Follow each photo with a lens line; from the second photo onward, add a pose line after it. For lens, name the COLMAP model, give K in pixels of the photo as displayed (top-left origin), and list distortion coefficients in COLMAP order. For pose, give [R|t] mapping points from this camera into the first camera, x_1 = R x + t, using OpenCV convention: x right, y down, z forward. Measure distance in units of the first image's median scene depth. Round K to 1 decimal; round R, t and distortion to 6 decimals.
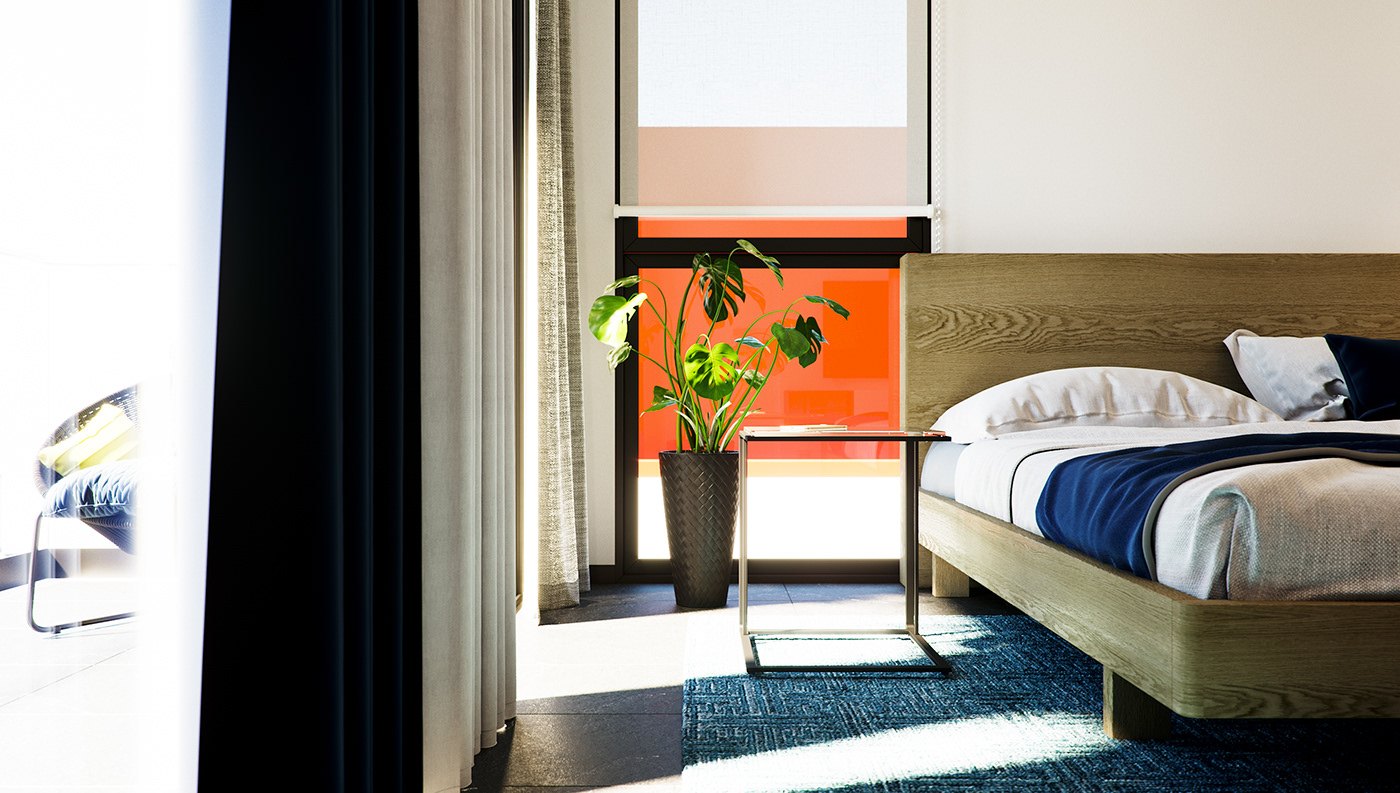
lens RADIAL K [[1165.6, 0, 700.0], [0, 1165.6, 396.5], [0, 0, 1]] dist [-0.000801, -0.001468]
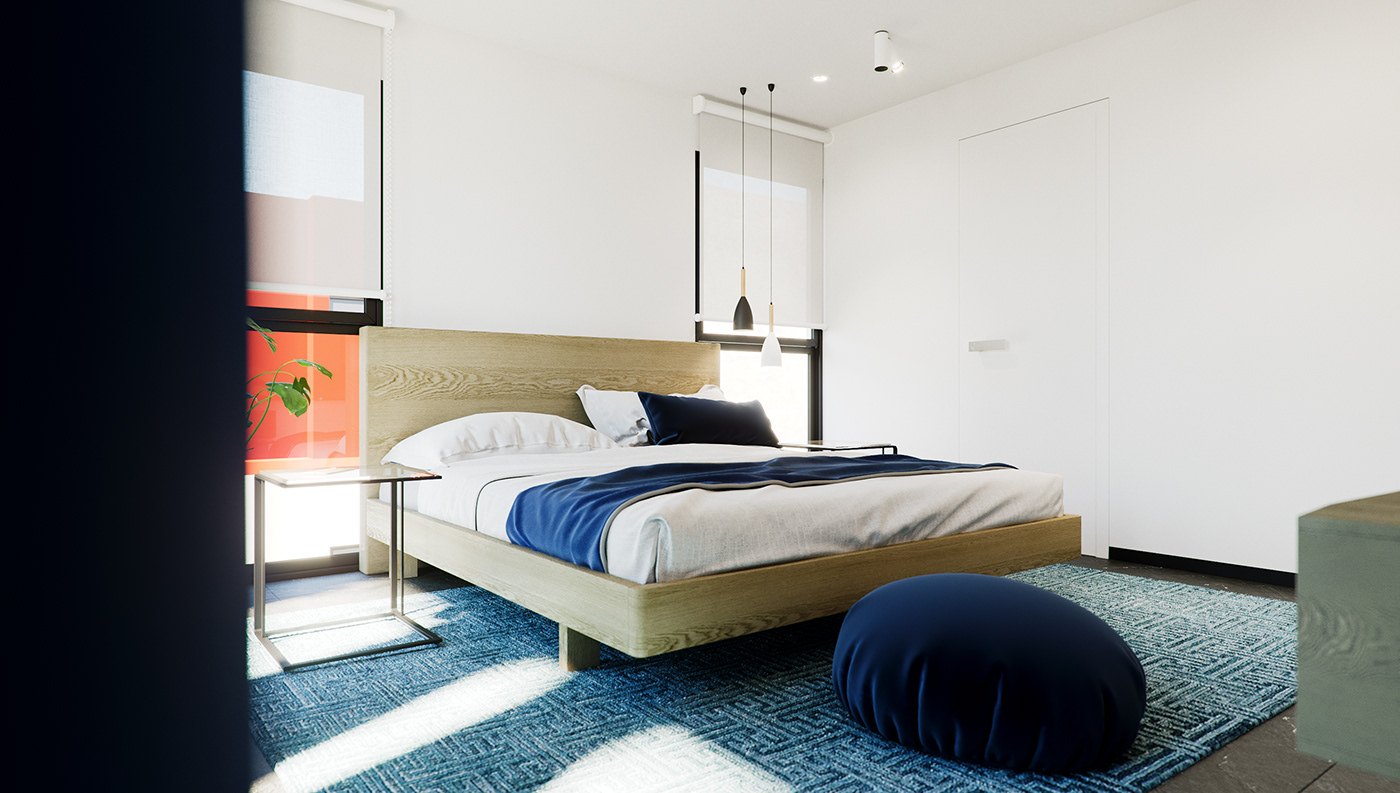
lens RADIAL K [[833.9, 0, 700.0], [0, 833.9, 396.5], [0, 0, 1]] dist [0.001062, 0.000150]
pose [[0.795986, 0.000099, 0.605315, -0.129770], [-0.000219, 1.000000, 0.000124, -0.054357], [-0.605315, -0.000231, 0.795986, 0.001627]]
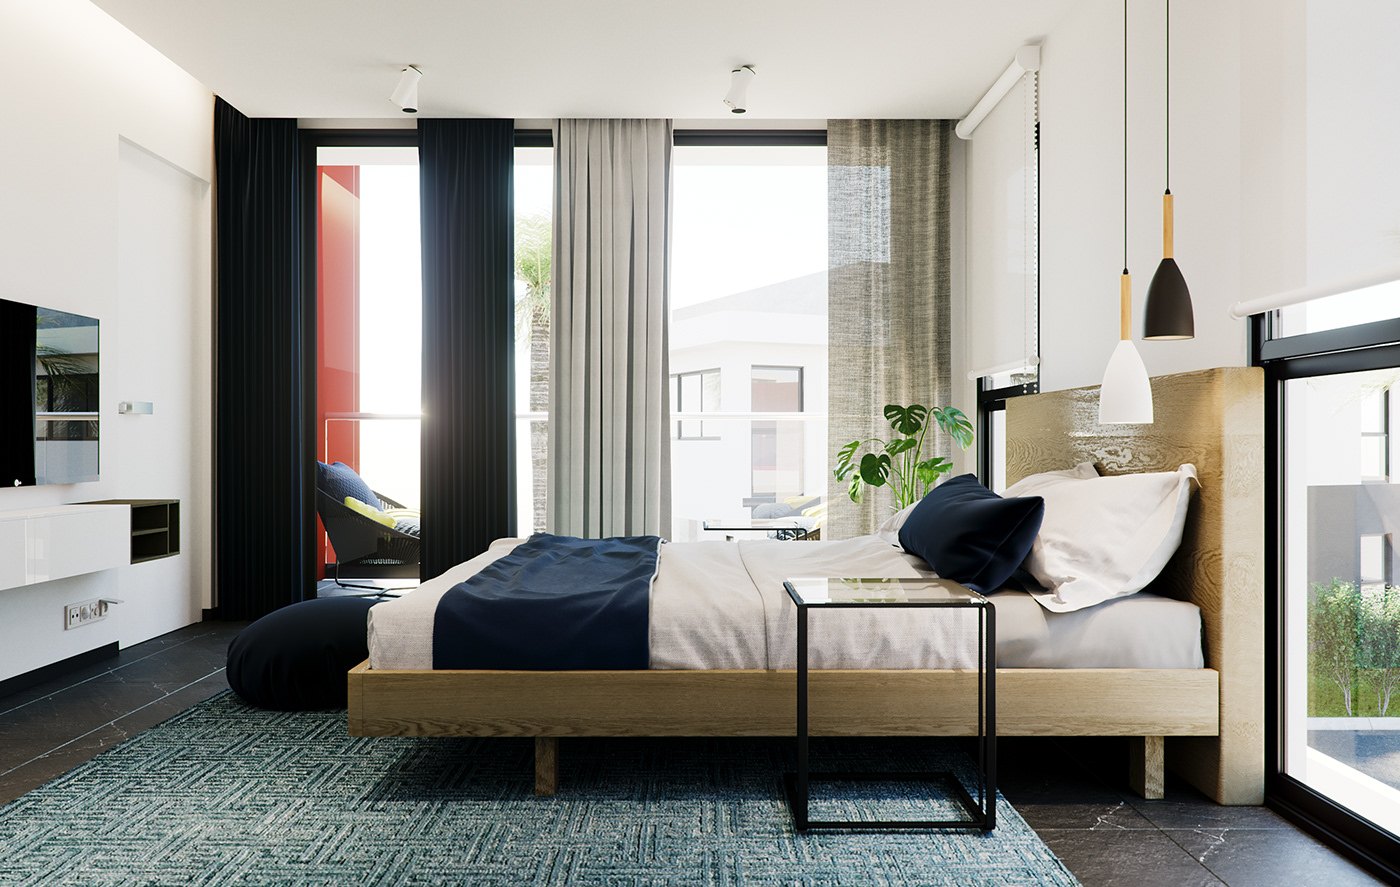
lens RADIAL K [[1160.6, 0, 700.0], [0, 1160.6, 443.5], [0, 0, 1]] dist [-0.008494, -0.006676]
pose [[0.019488, 0.000564, -0.999810, 1.892499], [-0.004955, 0.999988, 0.000467, -0.094476], [0.999798, 0.004945, 0.019490, 0.830410]]
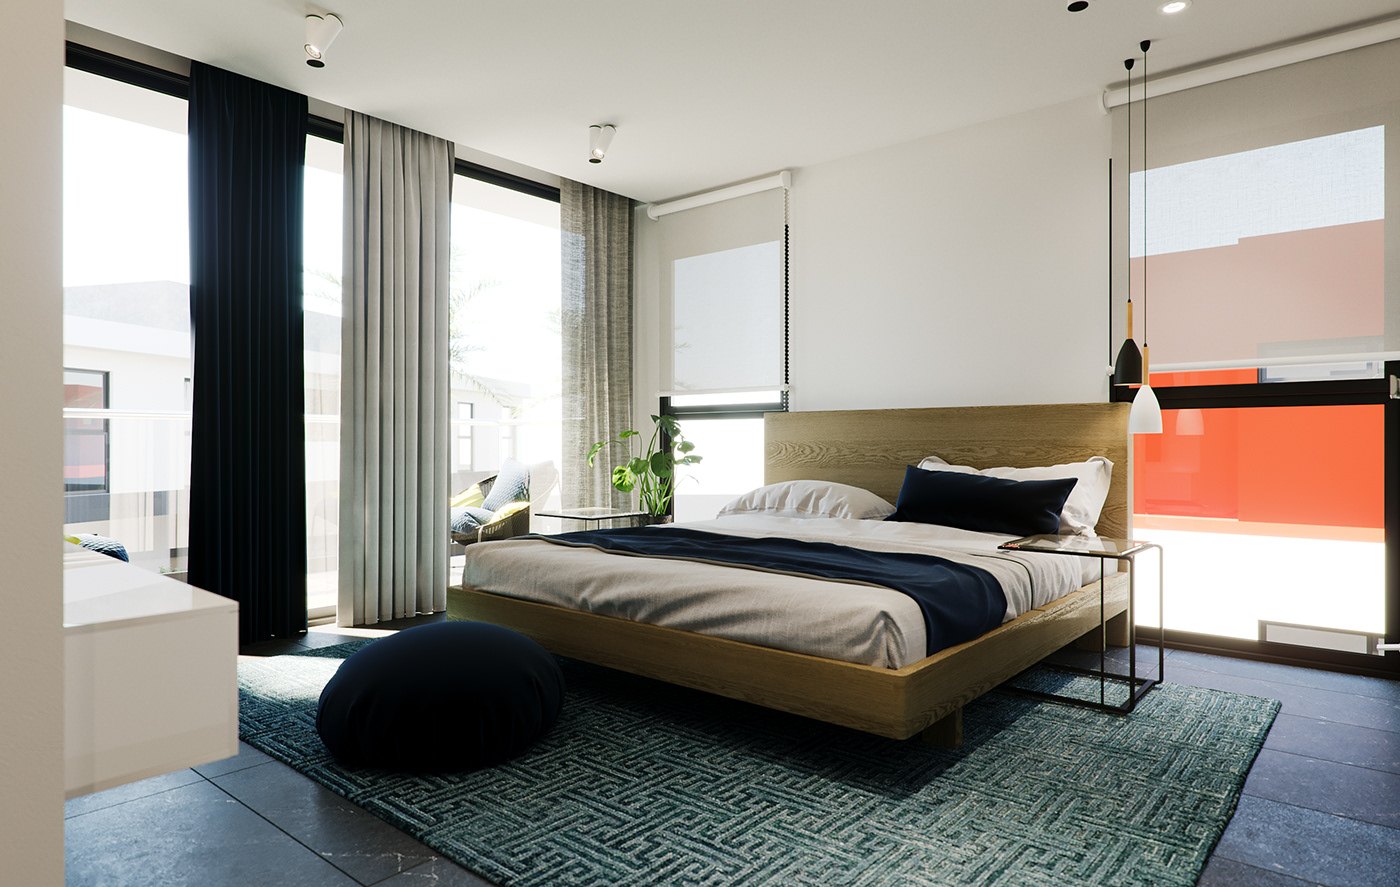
lens RADIAL K [[834.4, 0, 700.0], [0, 834.4, 443.5], [0, 0, 1]] dist [-0.002971, -0.001431]
pose [[0.762825, 0.000136, -0.646605, 1.240900], [-0.000290, 1.000000, -0.000132, -0.096938], [0.646605, 0.000288, 0.762825, -0.087952]]
